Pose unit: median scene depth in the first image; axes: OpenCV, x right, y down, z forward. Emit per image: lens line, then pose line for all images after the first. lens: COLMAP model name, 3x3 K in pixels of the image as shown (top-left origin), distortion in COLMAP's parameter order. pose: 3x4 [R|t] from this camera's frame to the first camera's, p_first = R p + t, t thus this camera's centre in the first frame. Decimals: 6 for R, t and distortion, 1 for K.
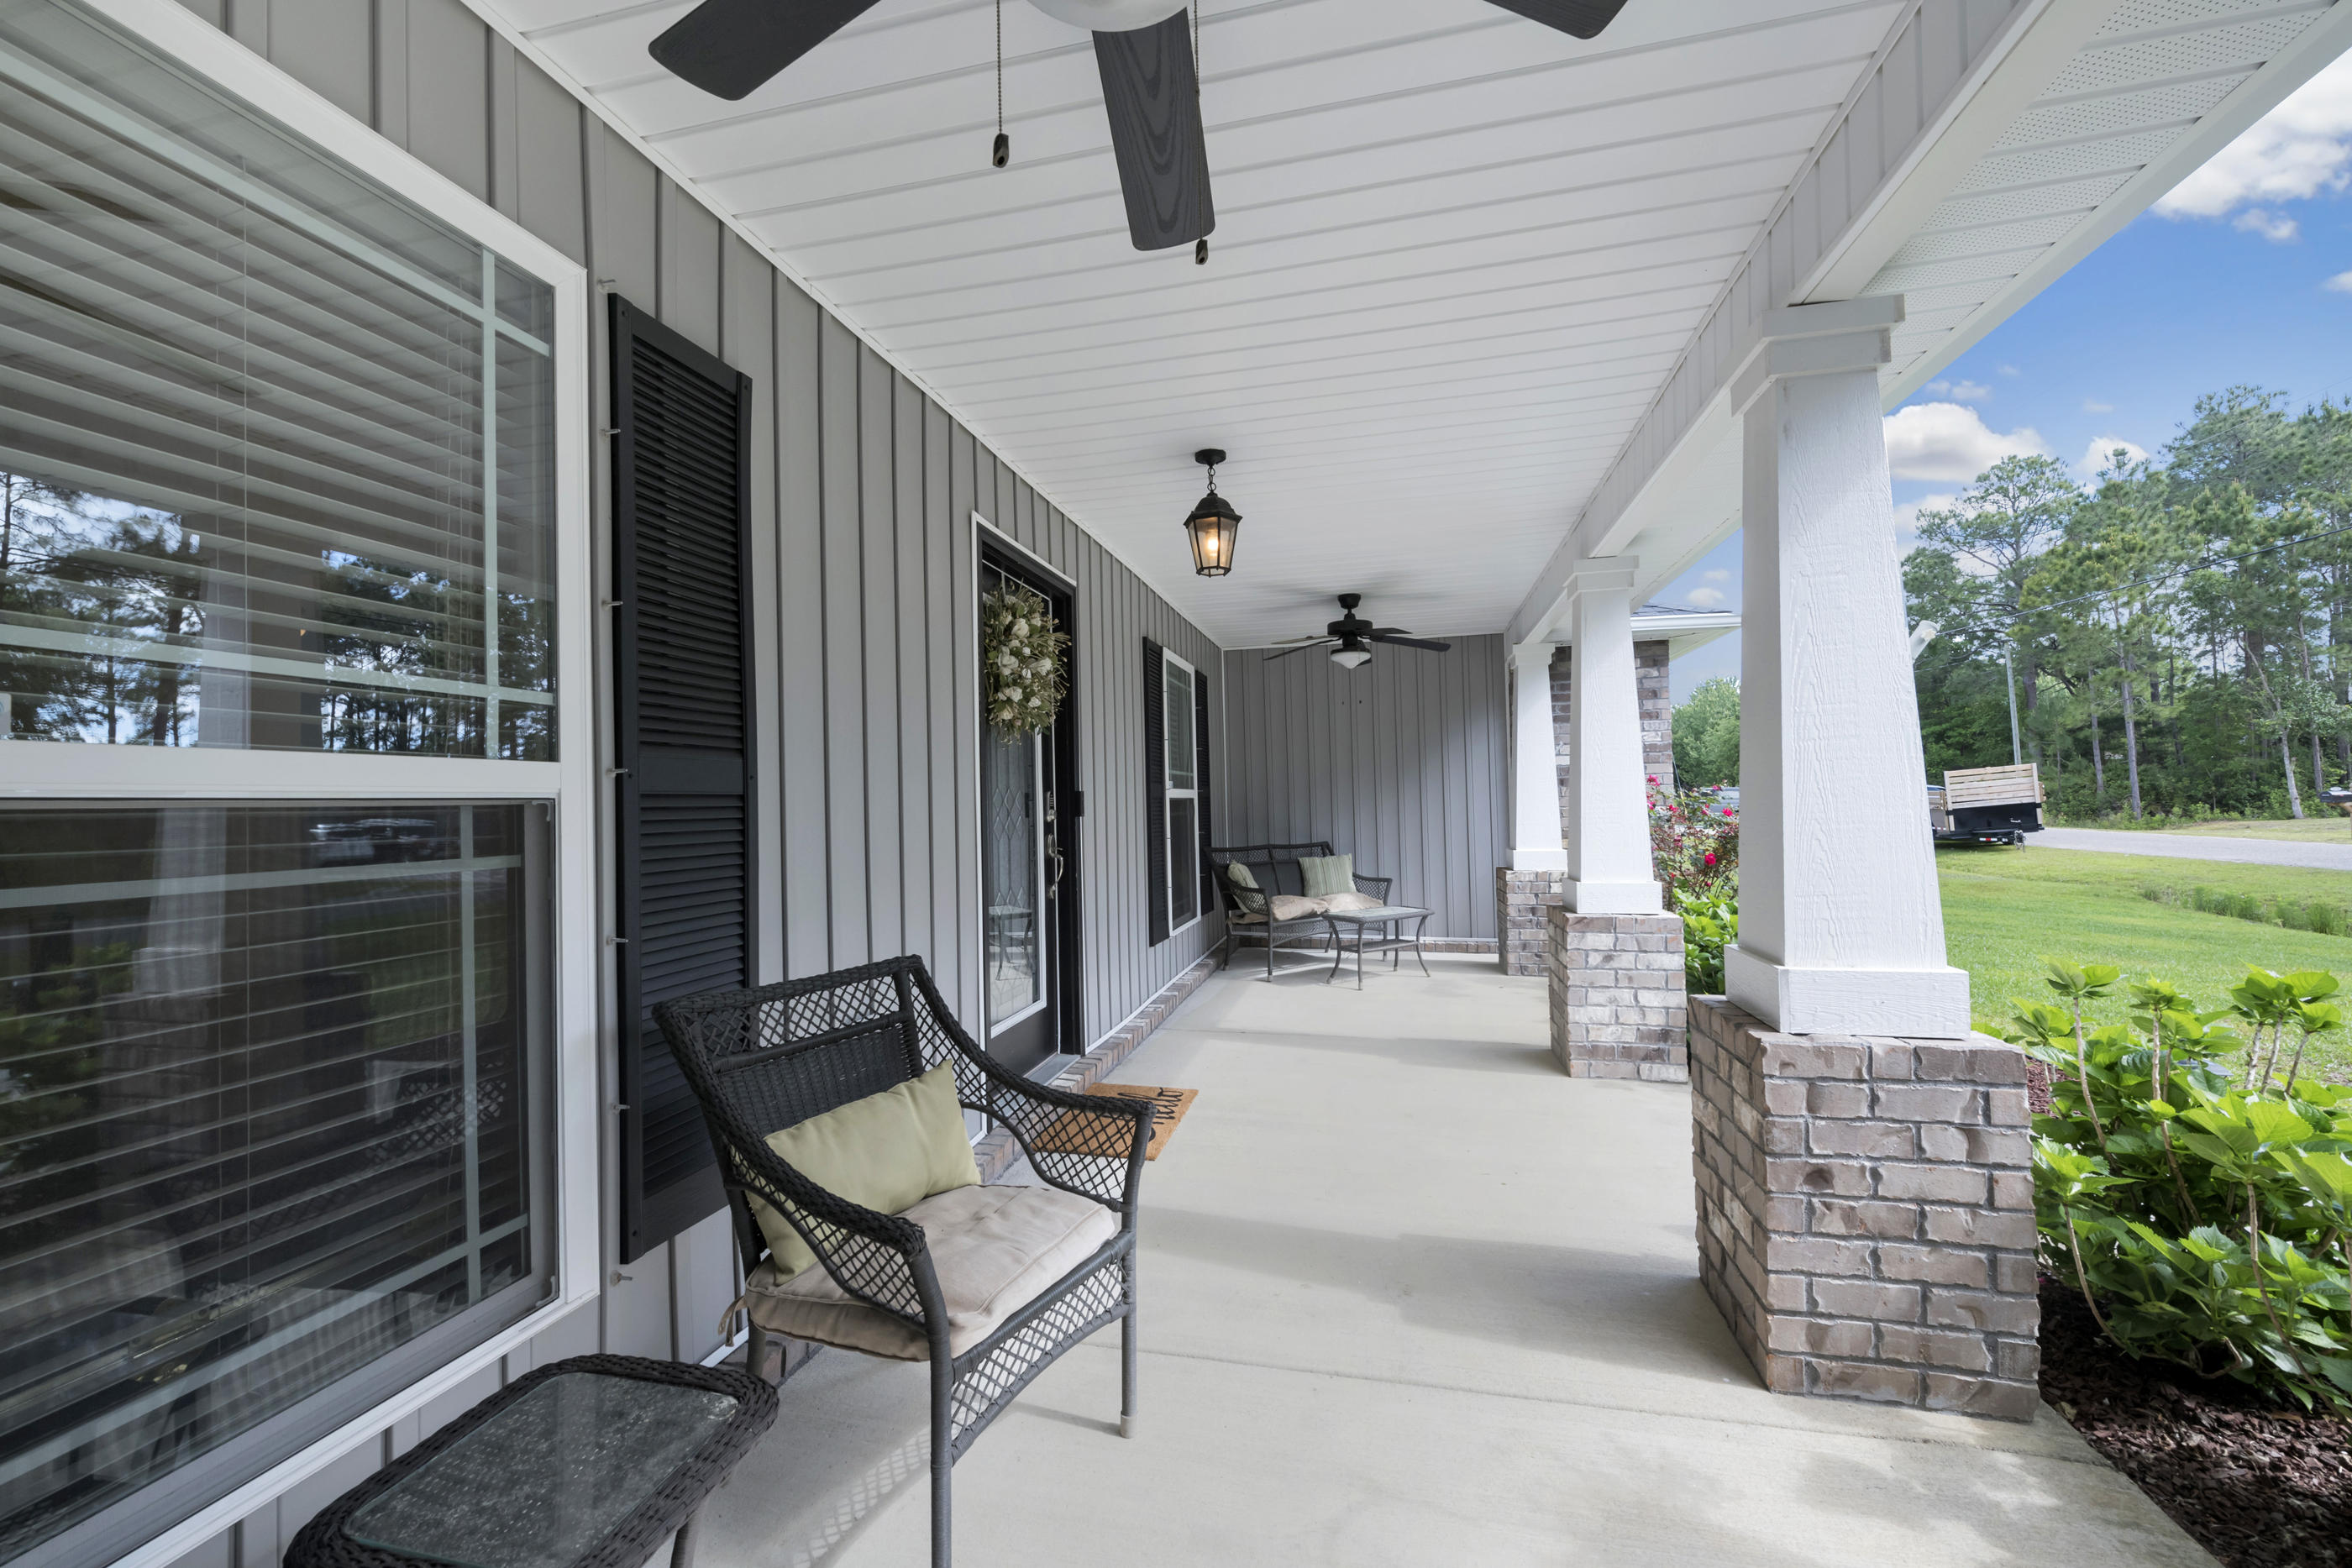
lens RADIAL K [[928.1, 0, 1183.2], [0, 928.1, 789.7], [0, 0, 1]] dist [0.006607, -0.006040]
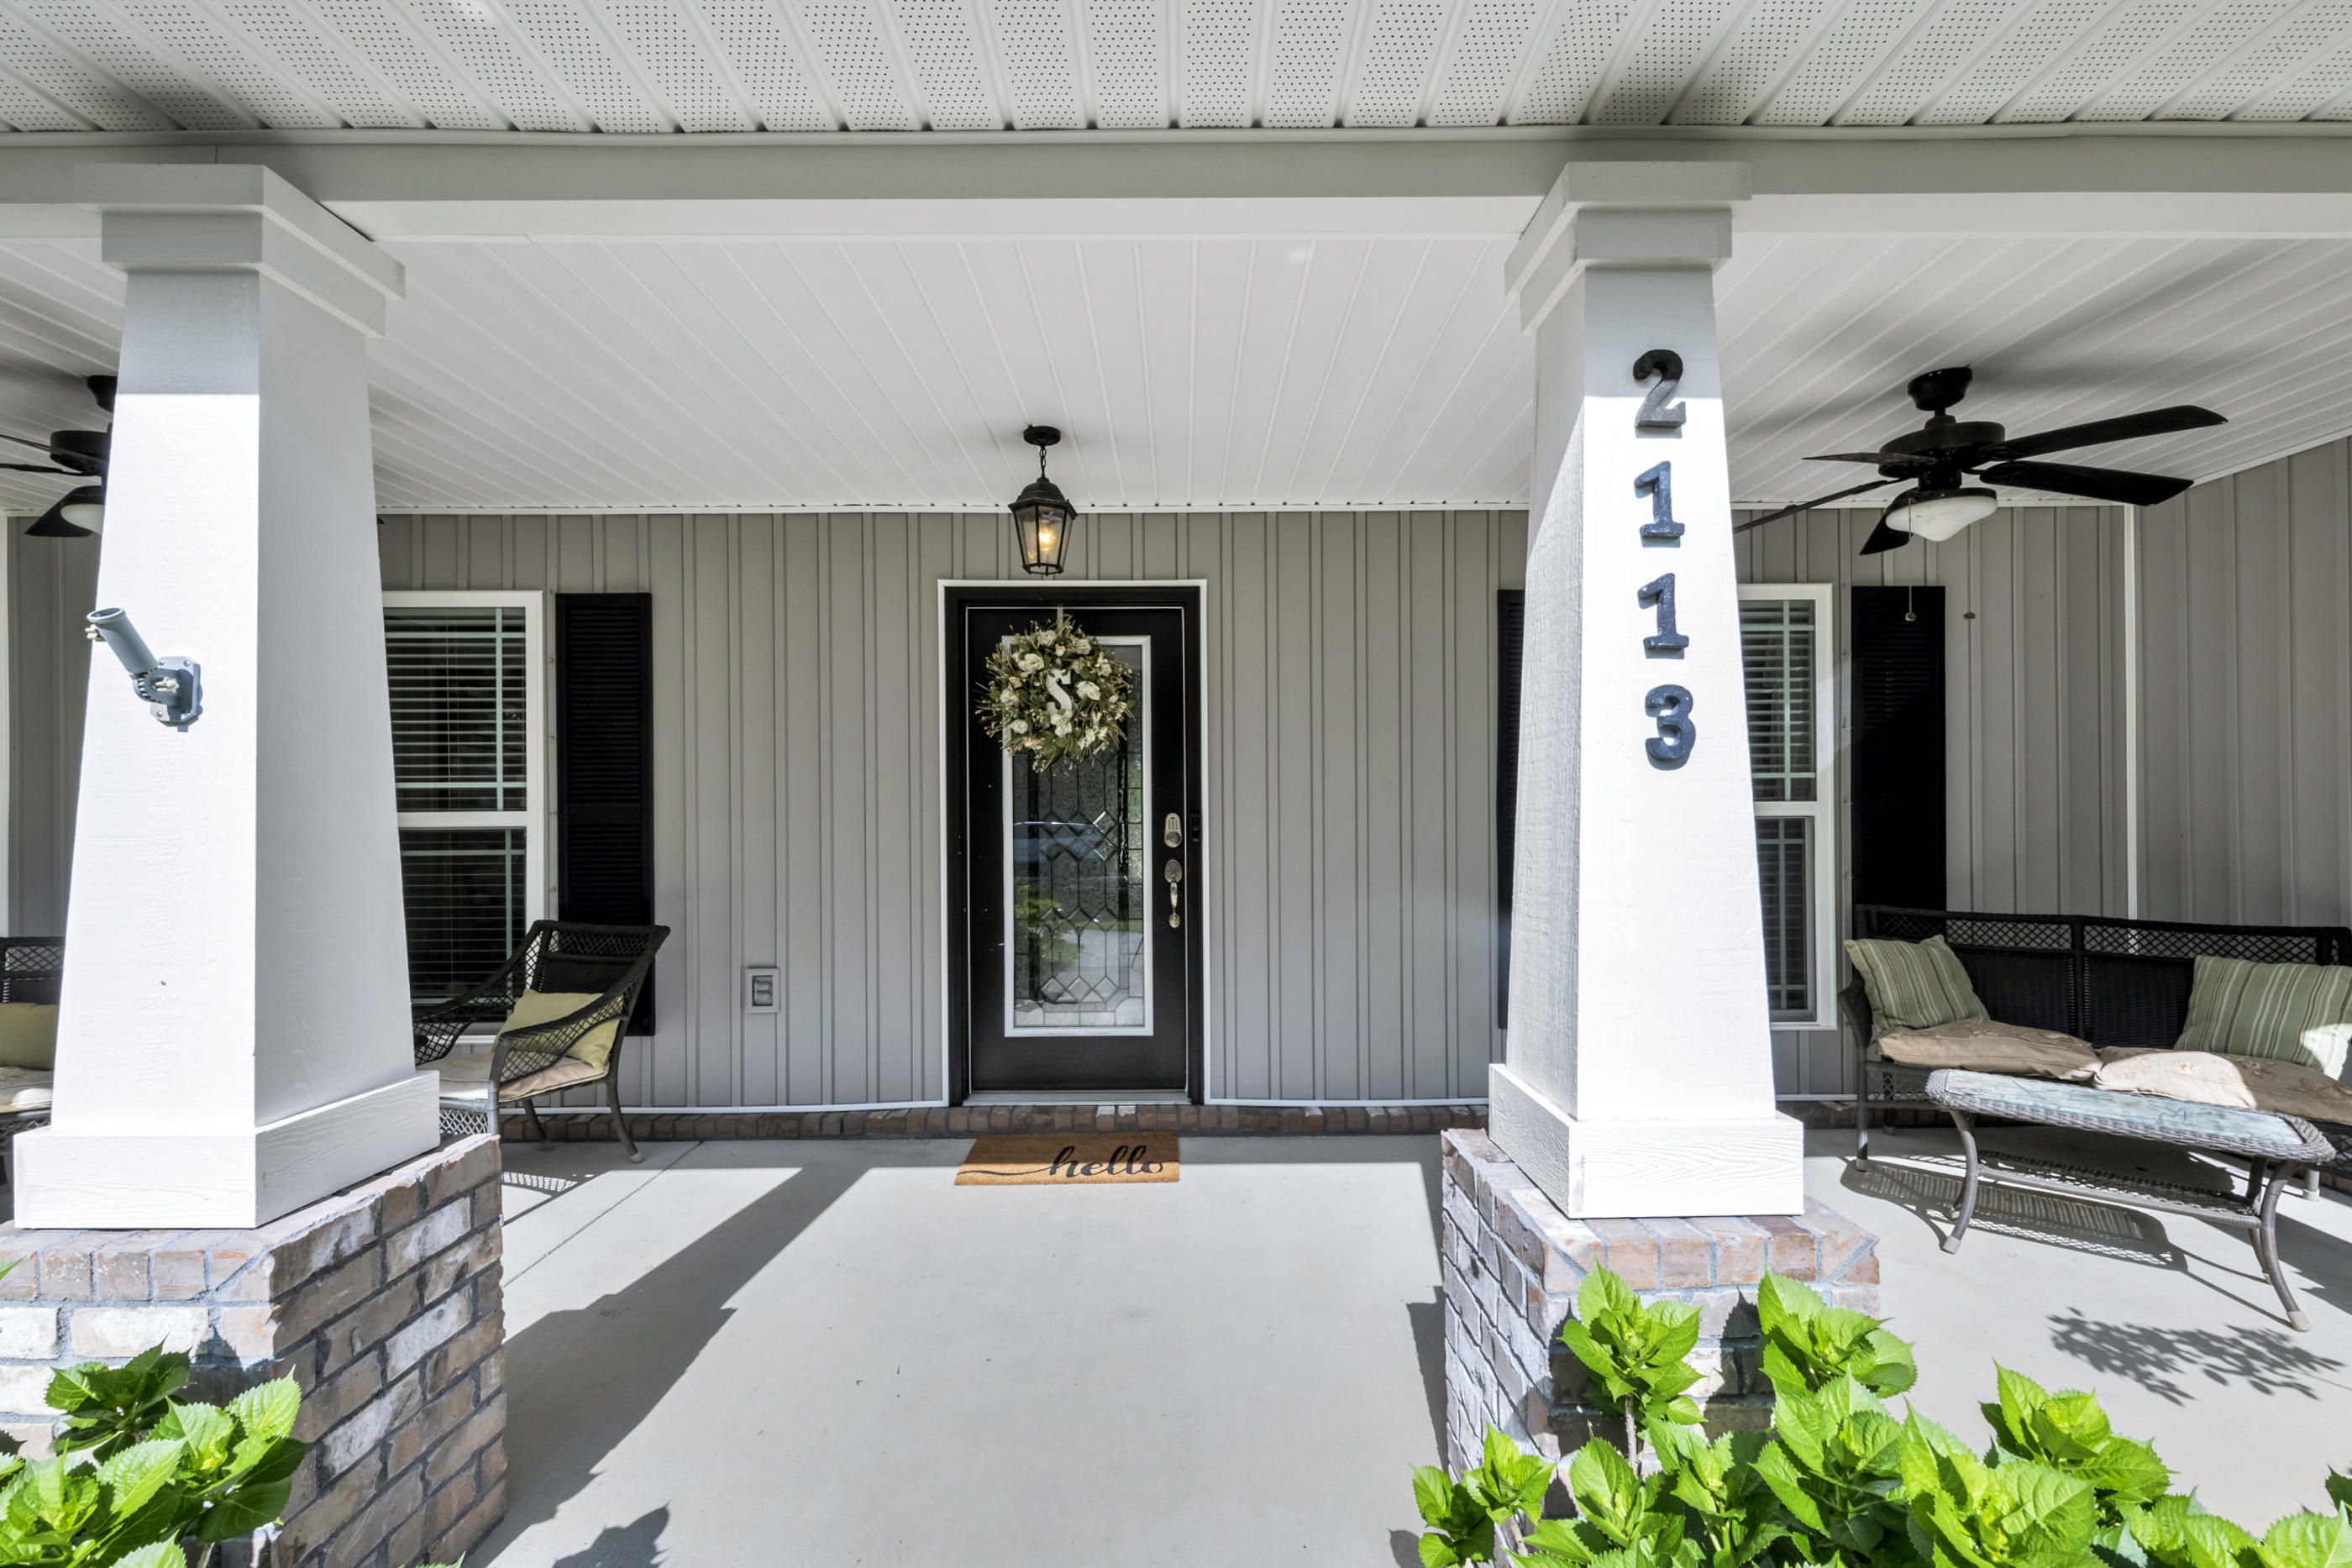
lens RADIAL K [[928.1, 0, 1183.2], [0, 928.1, 789.7], [0, 0, 1]] dist [0.006607, -0.006040]
pose [[0.232694, 0.007147, -0.972524, 1.657879], [0.010781, 0.999893, 0.009927, -0.075321], [0.972490, -0.012795, 0.232592, 1.723253]]
